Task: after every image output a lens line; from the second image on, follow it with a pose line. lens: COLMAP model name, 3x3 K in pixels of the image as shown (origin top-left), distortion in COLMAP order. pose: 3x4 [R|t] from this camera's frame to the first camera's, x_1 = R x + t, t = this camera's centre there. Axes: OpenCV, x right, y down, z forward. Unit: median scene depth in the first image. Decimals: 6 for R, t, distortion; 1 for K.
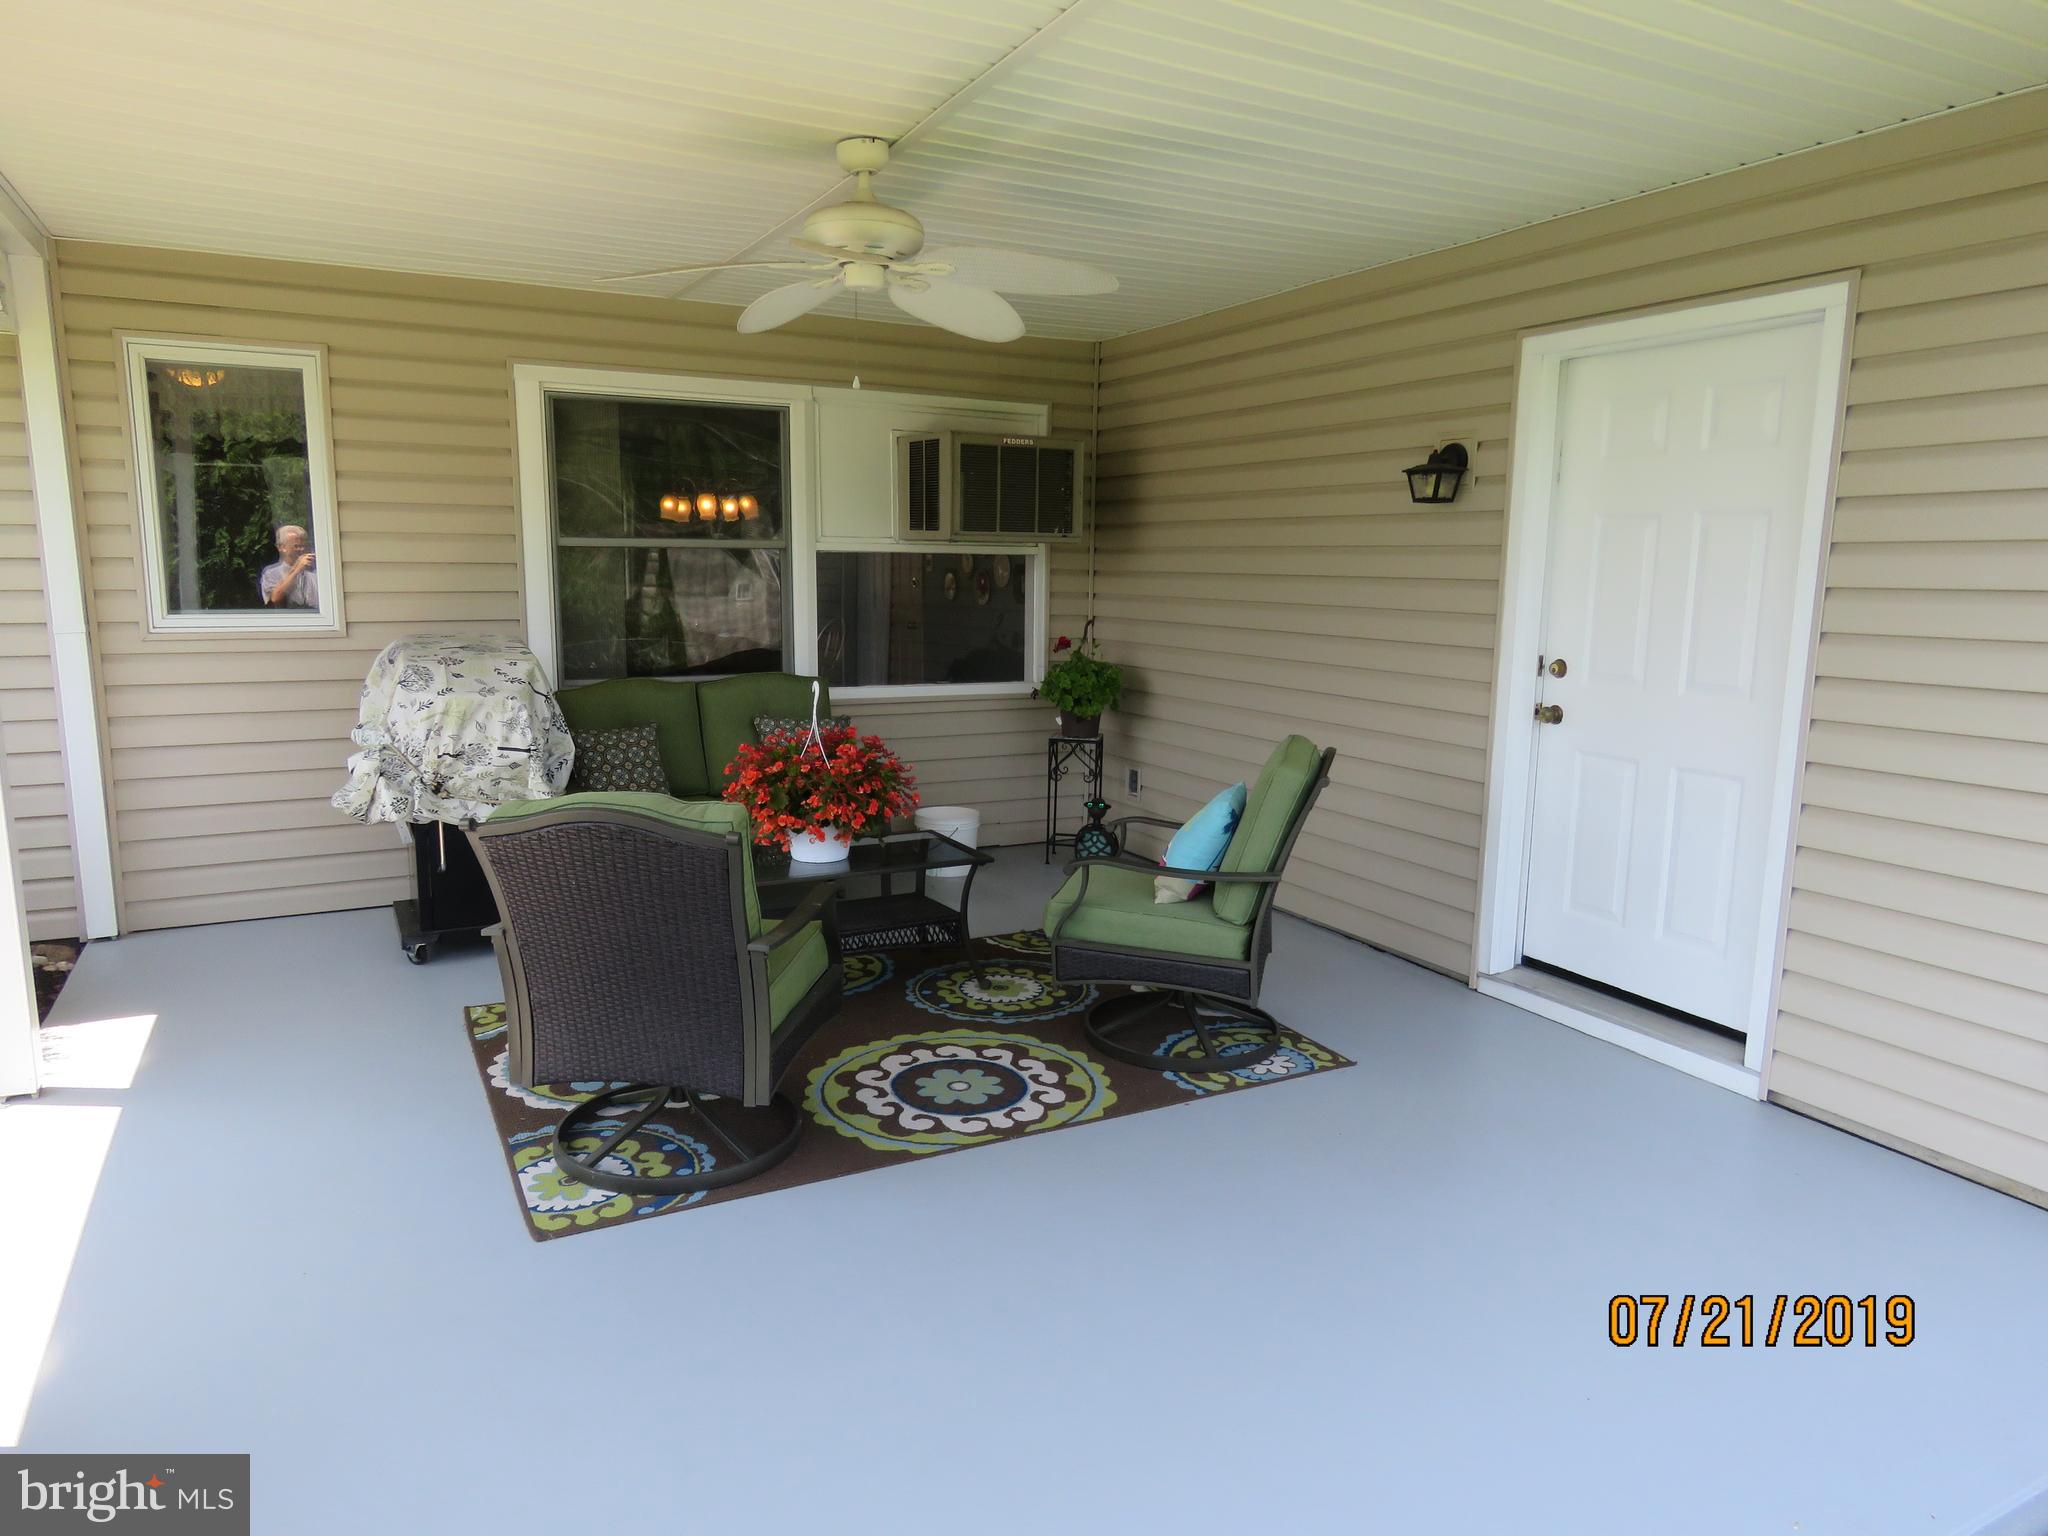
lens RADIAL K [[1313.1, 0, 1024.0], [0, 1313.1, 768.0], [0, 0, 1]] dist [-0.003972, -0.001126]
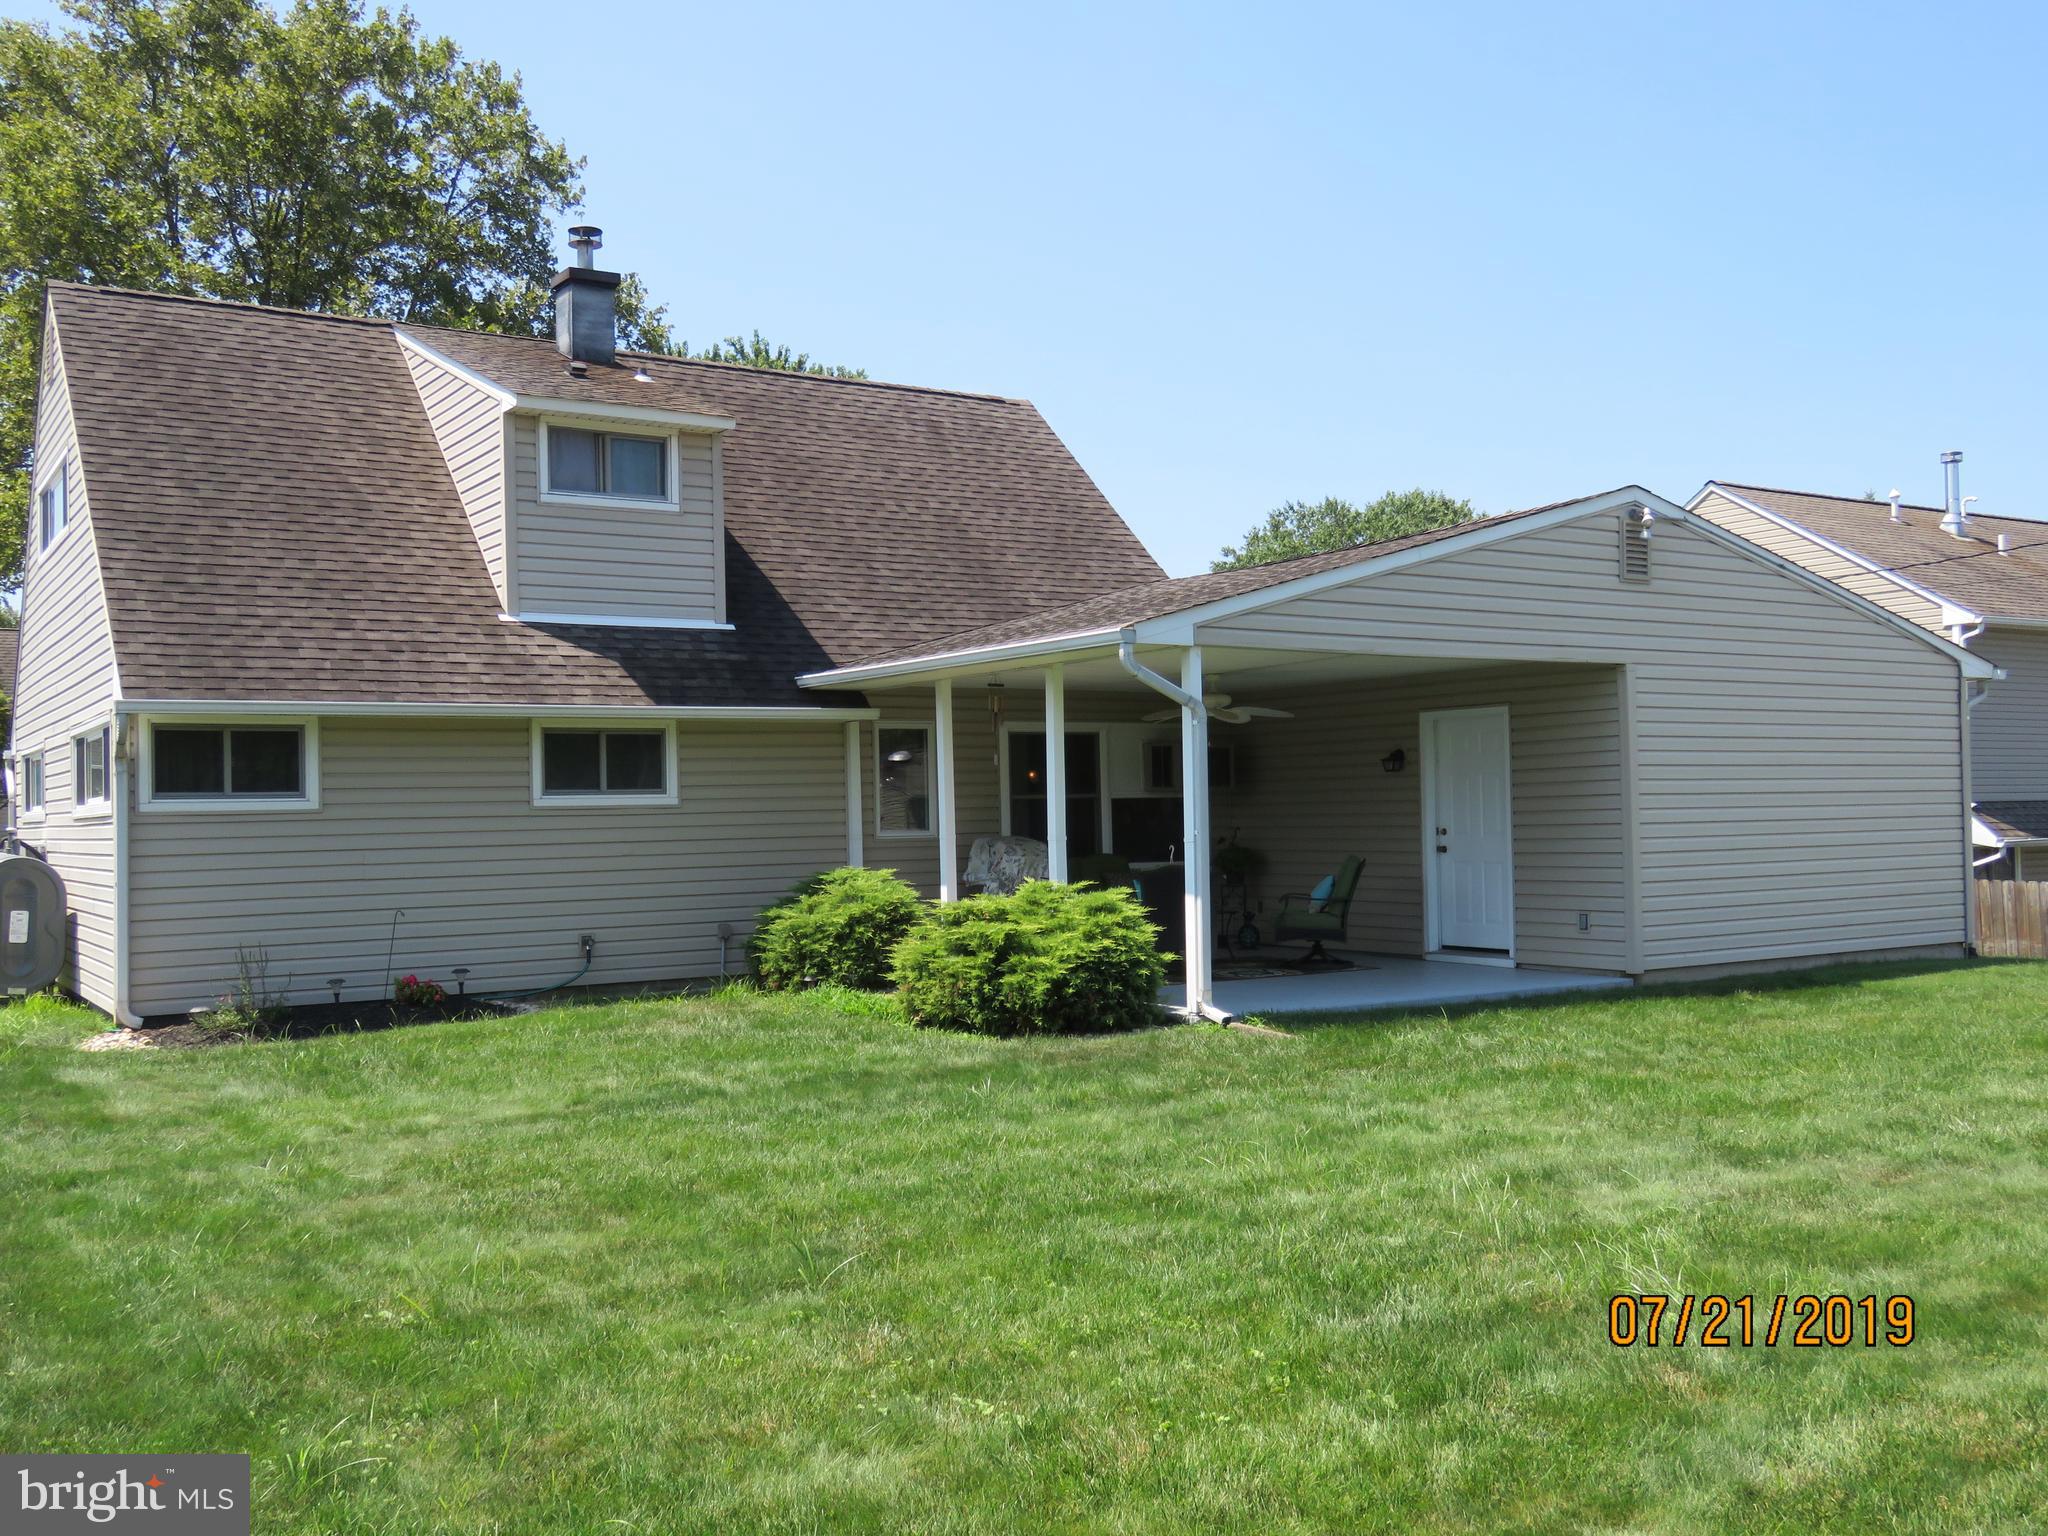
lens RADIAL K [[1884.7, 0, 1024.0], [0, 1884.7, 768.0], [0, 0, 1]] dist [0.000443, 0.000065]
pose [[0.995419, -0.030479, 0.090619, -0.769934], [0.046369, 0.982794, -0.178789, 0.434238], [-0.083610, 0.182172, 0.979705, -2.655405]]
